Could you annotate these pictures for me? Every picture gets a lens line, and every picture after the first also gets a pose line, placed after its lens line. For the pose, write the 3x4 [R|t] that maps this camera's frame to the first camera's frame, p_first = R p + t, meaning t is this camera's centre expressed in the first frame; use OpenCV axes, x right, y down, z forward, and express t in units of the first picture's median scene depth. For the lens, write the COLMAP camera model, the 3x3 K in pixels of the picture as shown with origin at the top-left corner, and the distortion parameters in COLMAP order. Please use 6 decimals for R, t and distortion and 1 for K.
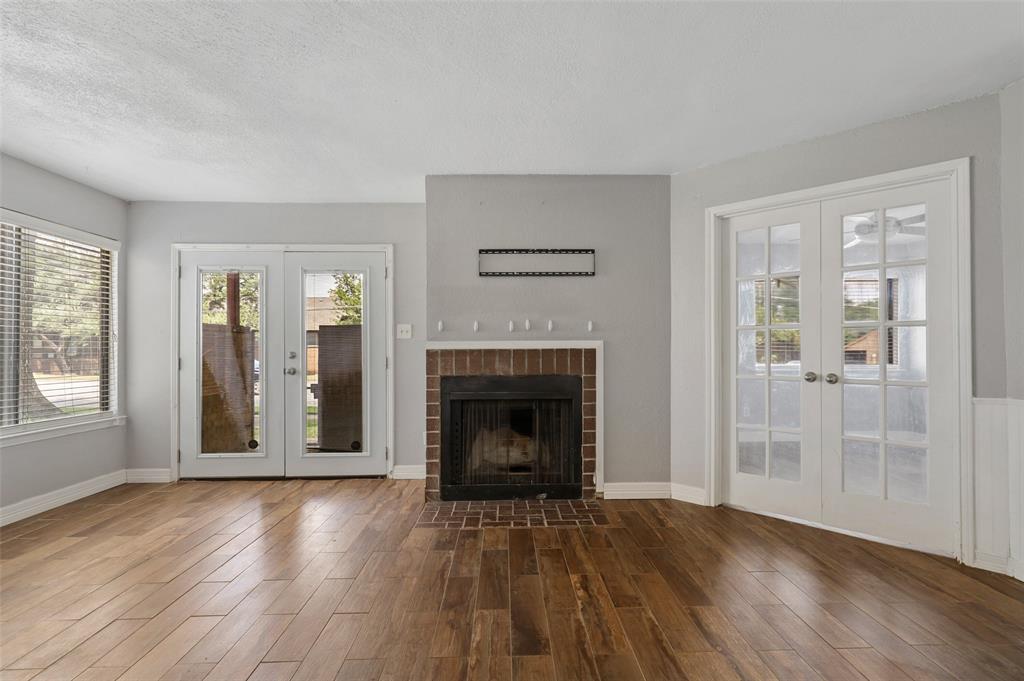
lens RADIAL K [[470.7, 0, 506.2], [0, 470.7, 342.1], [0, 0, 1]] dist [0.012520, -0.000700]
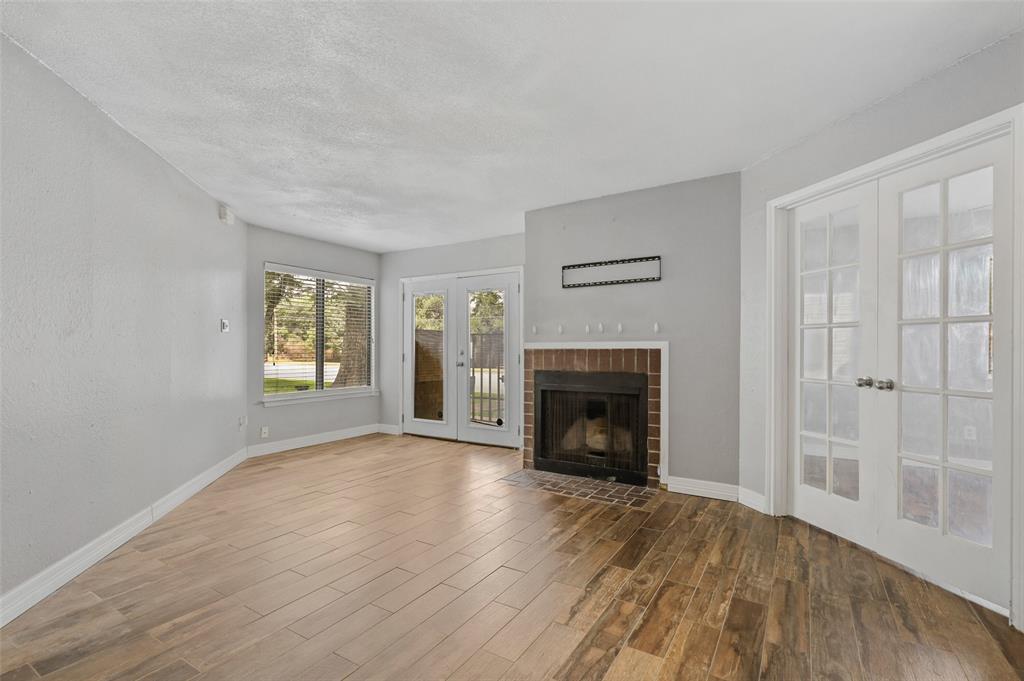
lens RADIAL K [[470.7, 0, 512.3], [0, 470.7, 342.5], [0, 0, 1]] dist [0.012520, -0.000700]
pose [[0.833044, -0.003056, -0.553198, 0.500792], [0.004500, 0.999989, 0.001252, -0.003269], [0.553188, -0.003532, 0.833049, -0.074832]]
